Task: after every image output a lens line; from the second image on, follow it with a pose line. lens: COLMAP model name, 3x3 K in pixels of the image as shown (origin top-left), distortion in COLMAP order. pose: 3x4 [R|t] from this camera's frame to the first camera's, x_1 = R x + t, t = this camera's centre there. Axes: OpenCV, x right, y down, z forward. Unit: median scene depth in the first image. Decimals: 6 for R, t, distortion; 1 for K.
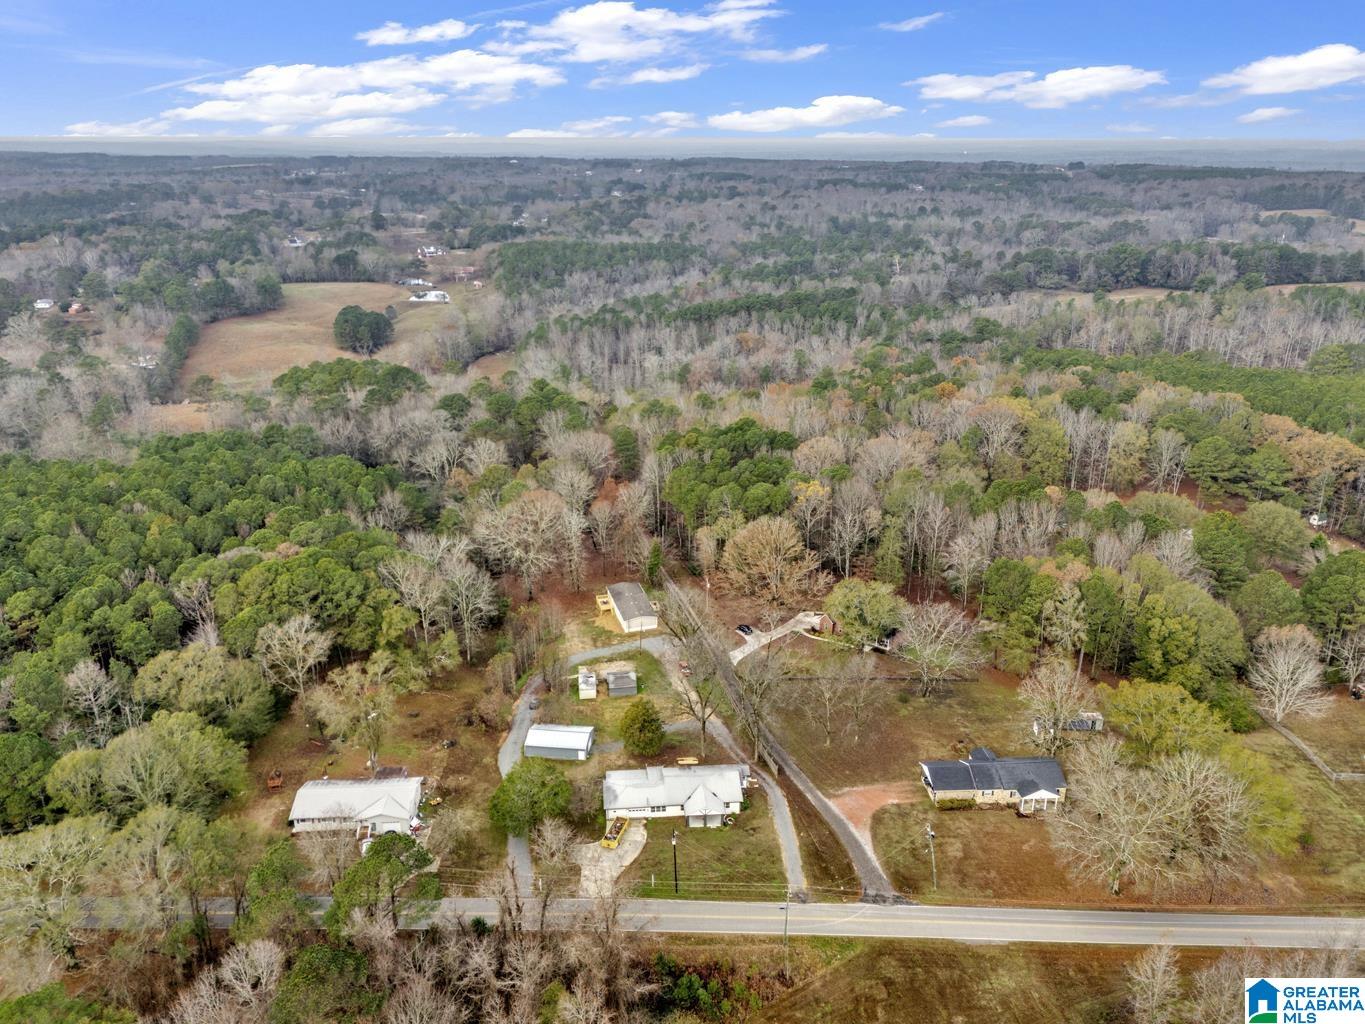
lens RADIAL K [[1028.1, 0, 656.0], [0, 1028.1, 506.7], [0, 0, 1]] dist [0.111130, -0.114245]
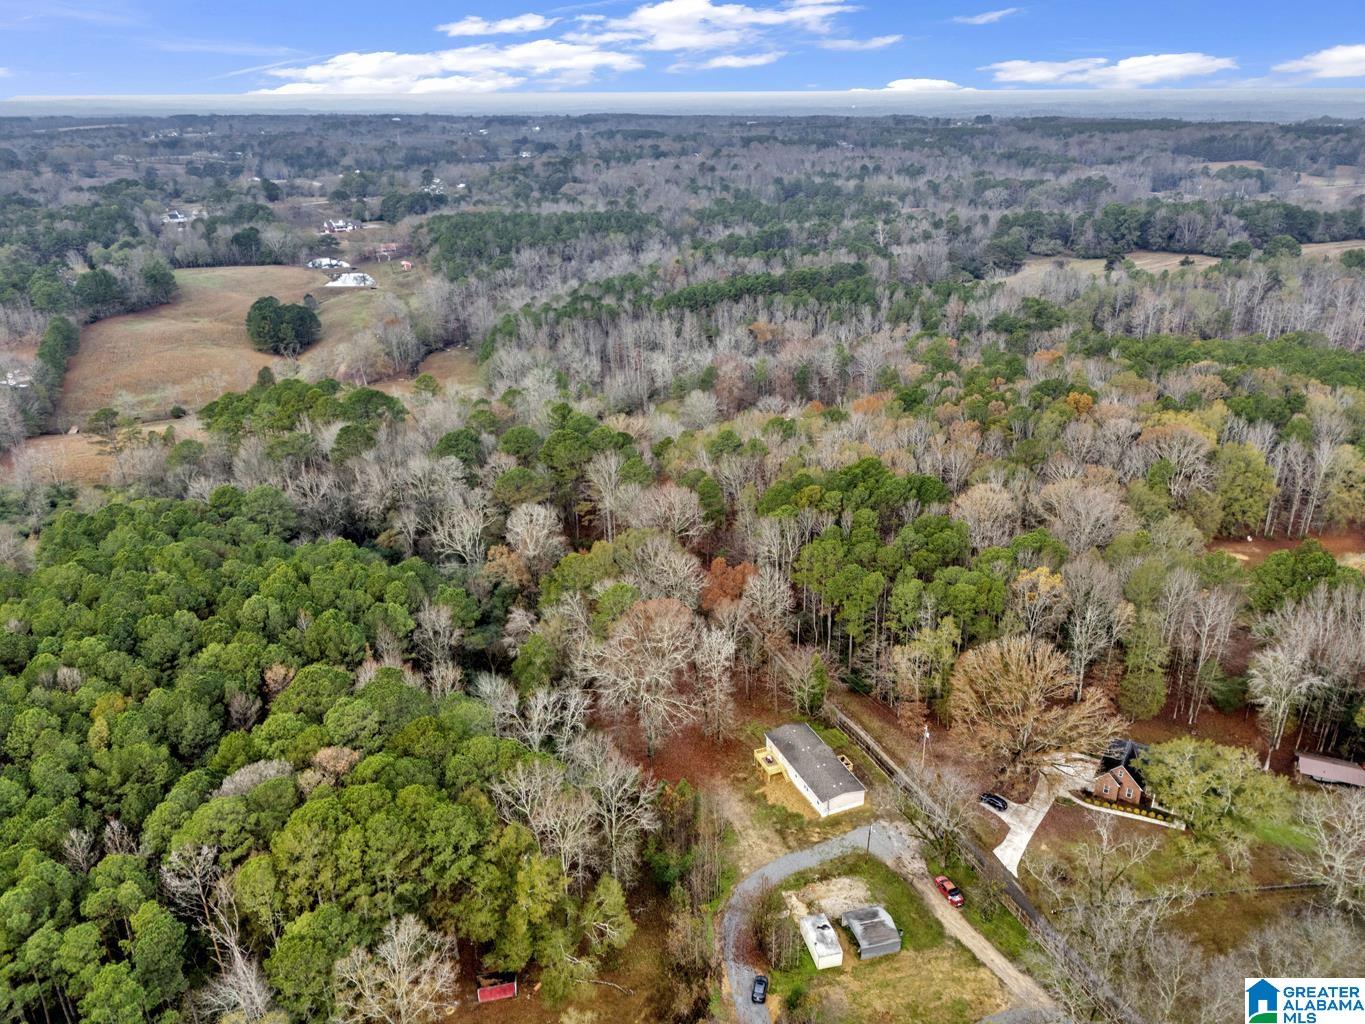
lens RADIAL K [[1028.1, 0, 656.0], [0, 1028.1, 506.7], [0, 0, 1]] dist [0.111130, -0.114245]
pose [[0.993460, -0.049981, 0.102656, -0.068134], [0.046149, 0.998158, 0.039370, -0.039476], [-0.104434, -0.034375, 0.993938, 0.112818]]
